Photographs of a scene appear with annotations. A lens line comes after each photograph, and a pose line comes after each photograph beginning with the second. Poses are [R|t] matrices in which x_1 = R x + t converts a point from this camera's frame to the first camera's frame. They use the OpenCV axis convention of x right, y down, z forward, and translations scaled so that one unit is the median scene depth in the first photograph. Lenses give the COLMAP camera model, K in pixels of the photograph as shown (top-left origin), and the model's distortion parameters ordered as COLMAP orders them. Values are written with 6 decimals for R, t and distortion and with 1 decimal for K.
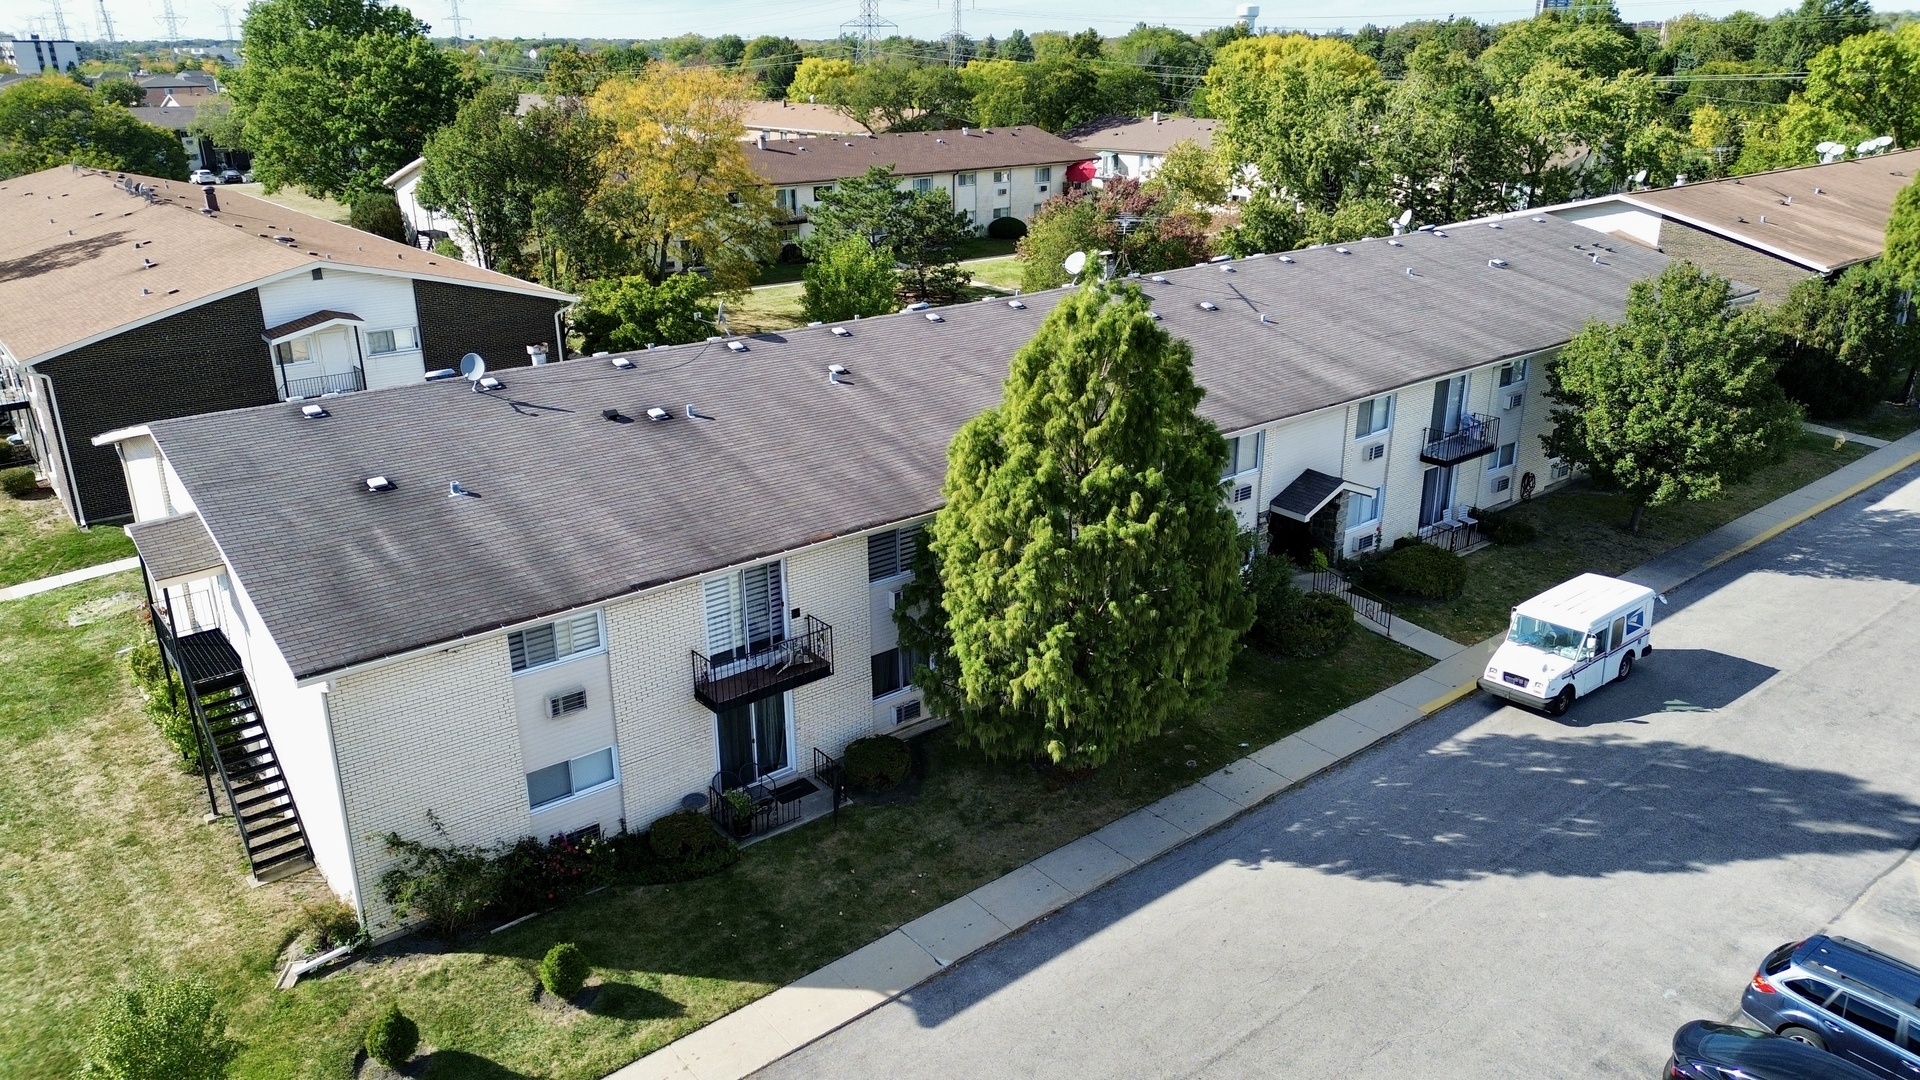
lens RADIAL K [[1359.4, 0, 954.8], [0, 1359.4, 543.4], [0, 0, 1]] dist [0.052947, -0.001171]
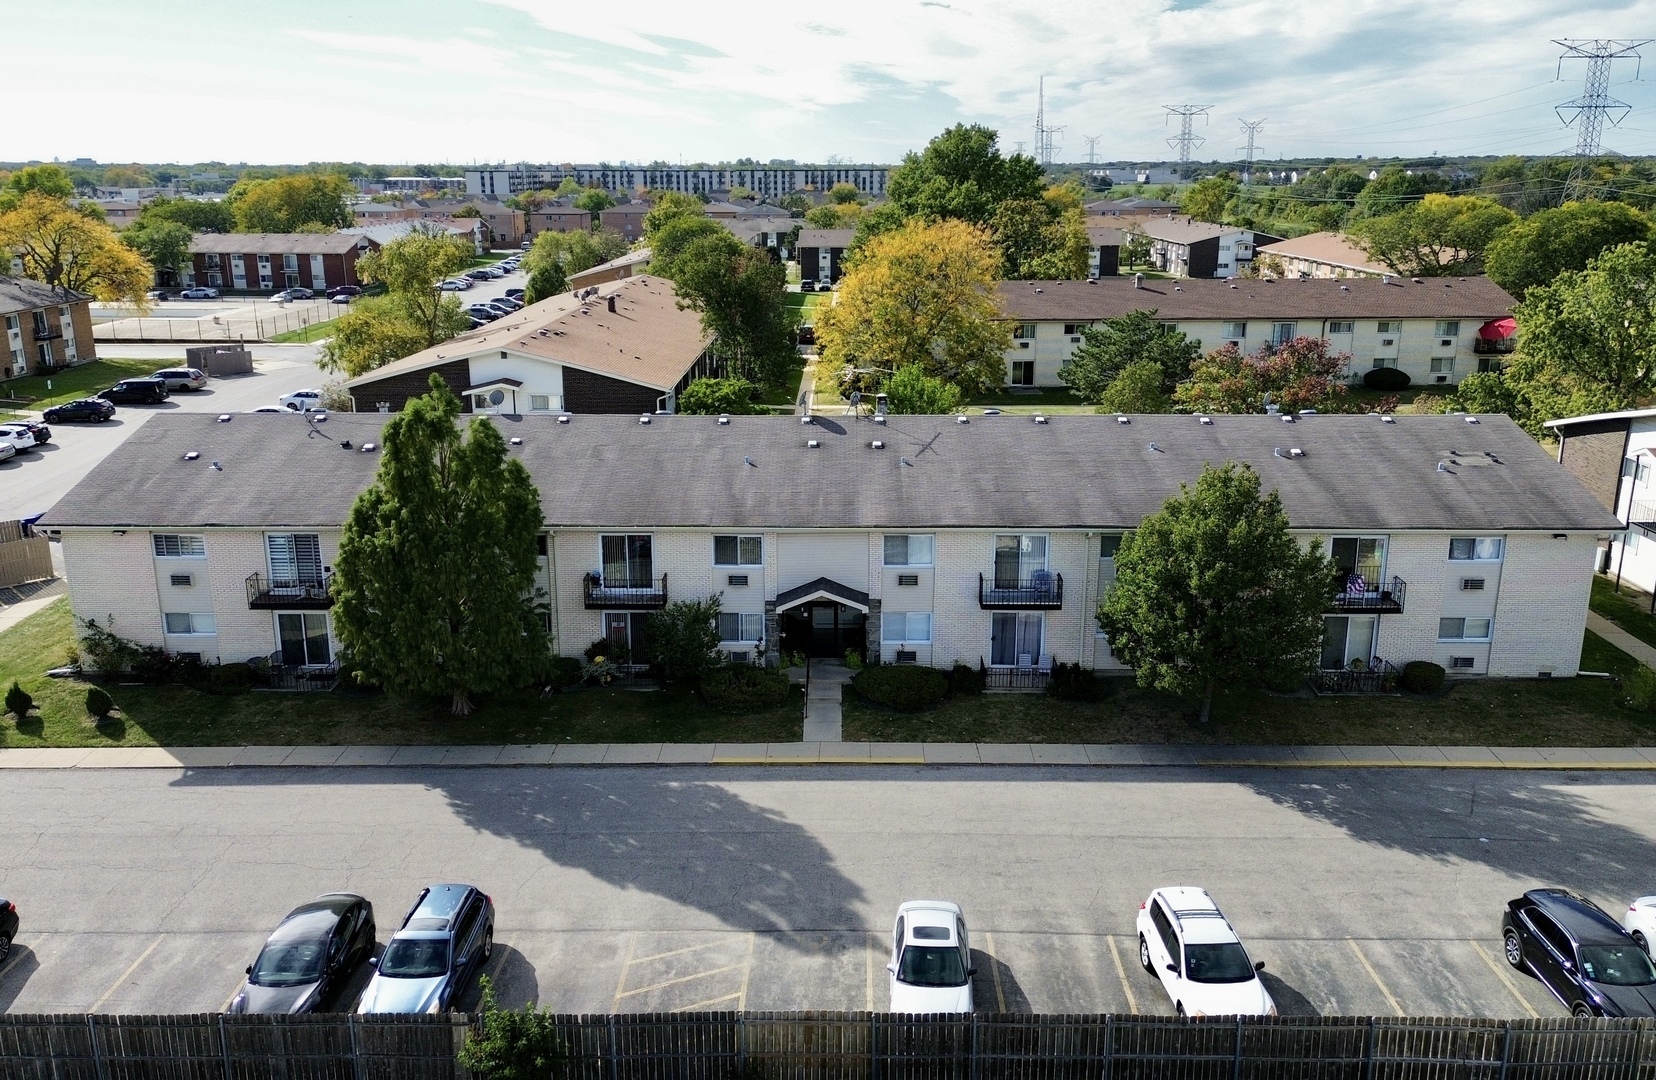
lens RADIAL K [[1327.3, 0, 823.7], [0, 1327.3, 539.4], [0, 0, 1]] dist [0.049374, -0.000440]
pose [[0.758884, 0.177732, -0.626503, 0.934059], [-0.224593, 0.974443, 0.004388, -0.087707], [0.611271, 0.137378, 0.779407, 0.059404]]
